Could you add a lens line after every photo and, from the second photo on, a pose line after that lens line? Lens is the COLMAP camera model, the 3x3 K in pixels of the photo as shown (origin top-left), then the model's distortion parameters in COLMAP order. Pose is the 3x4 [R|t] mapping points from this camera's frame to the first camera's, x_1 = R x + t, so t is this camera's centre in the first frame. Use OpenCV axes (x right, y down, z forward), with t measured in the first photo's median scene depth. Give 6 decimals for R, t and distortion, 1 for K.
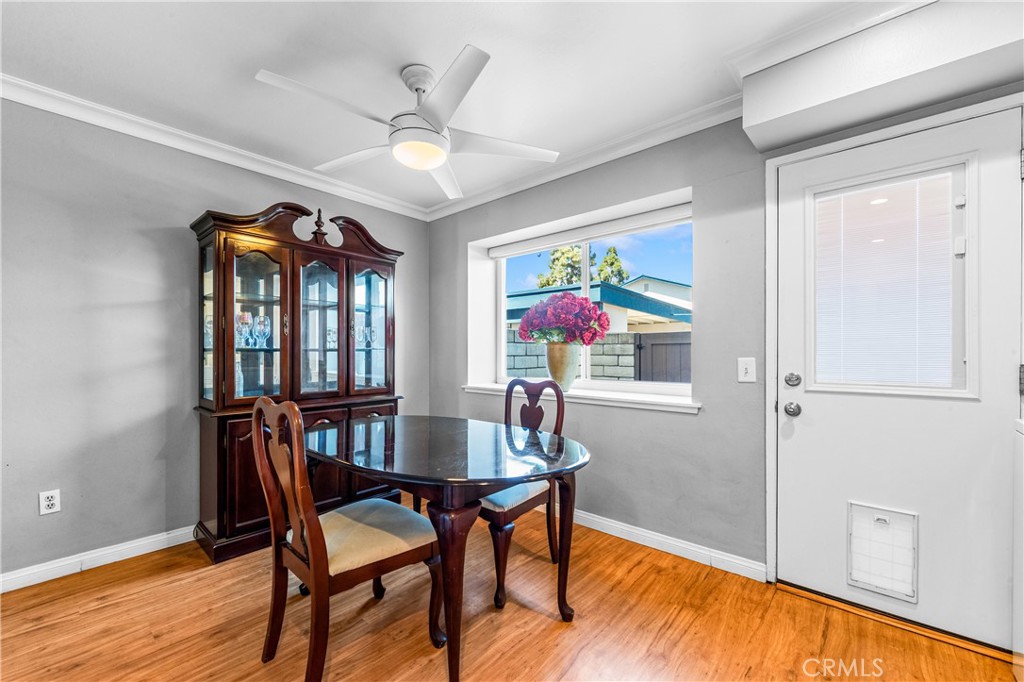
lens RADIAL K [[404.0, 0, 512.0], [0, 404.0, 341.0], [0, 0, 1]] dist [-0.002394, -0.000239]
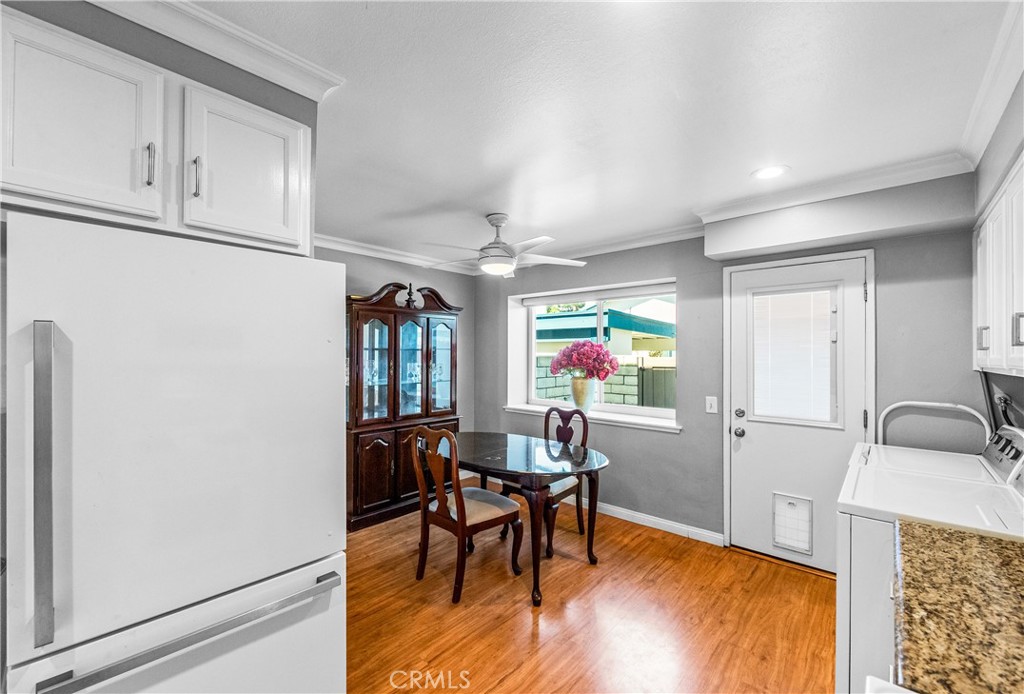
lens RADIAL K [[412.6, 0, 506.3], [0, 412.6, 340.7], [0, 0, 1]] dist [0.000268, -0.000060]
pose [[0.999833, 0.003730, -0.017904, -0.139732], [-0.003897, 0.999949, -0.009311, -0.136632], [0.017868, 0.009379, 0.999796, -0.500410]]
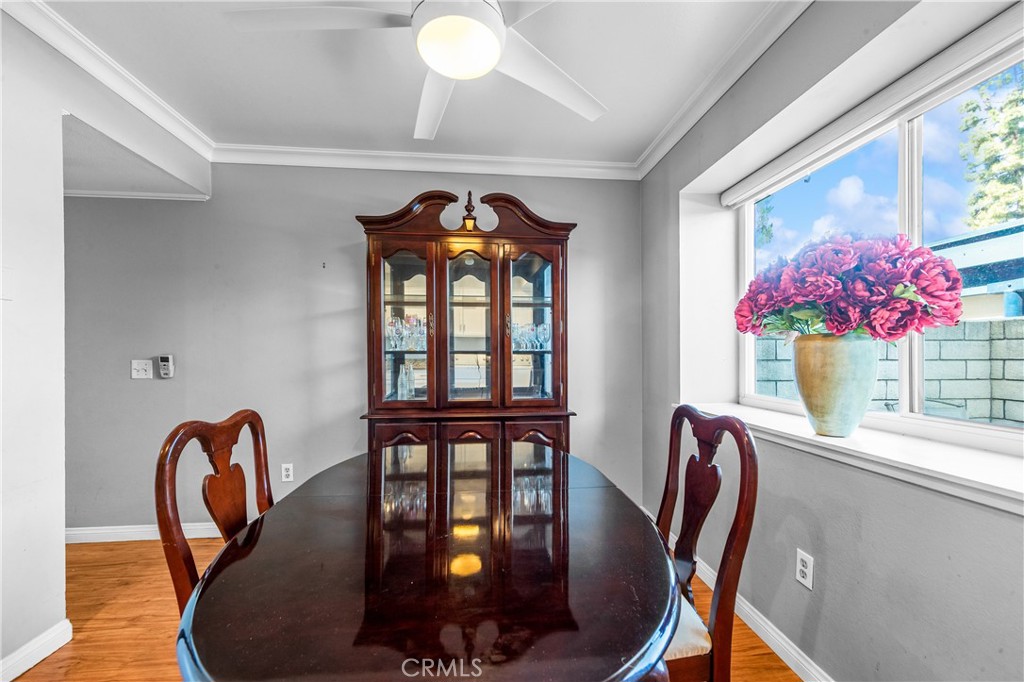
lens RADIAL K [[403.9, 0, 524.0], [0, 403.9, 357.0], [0, 0, 1]] dist [0.006743, -0.000202]
pose [[0.738550, 0.004445, -0.674184, 0.237064], [0.018966, 0.999446, 0.027366, 0.011225], [0.673932, -0.032998, 0.738056, 0.502039]]
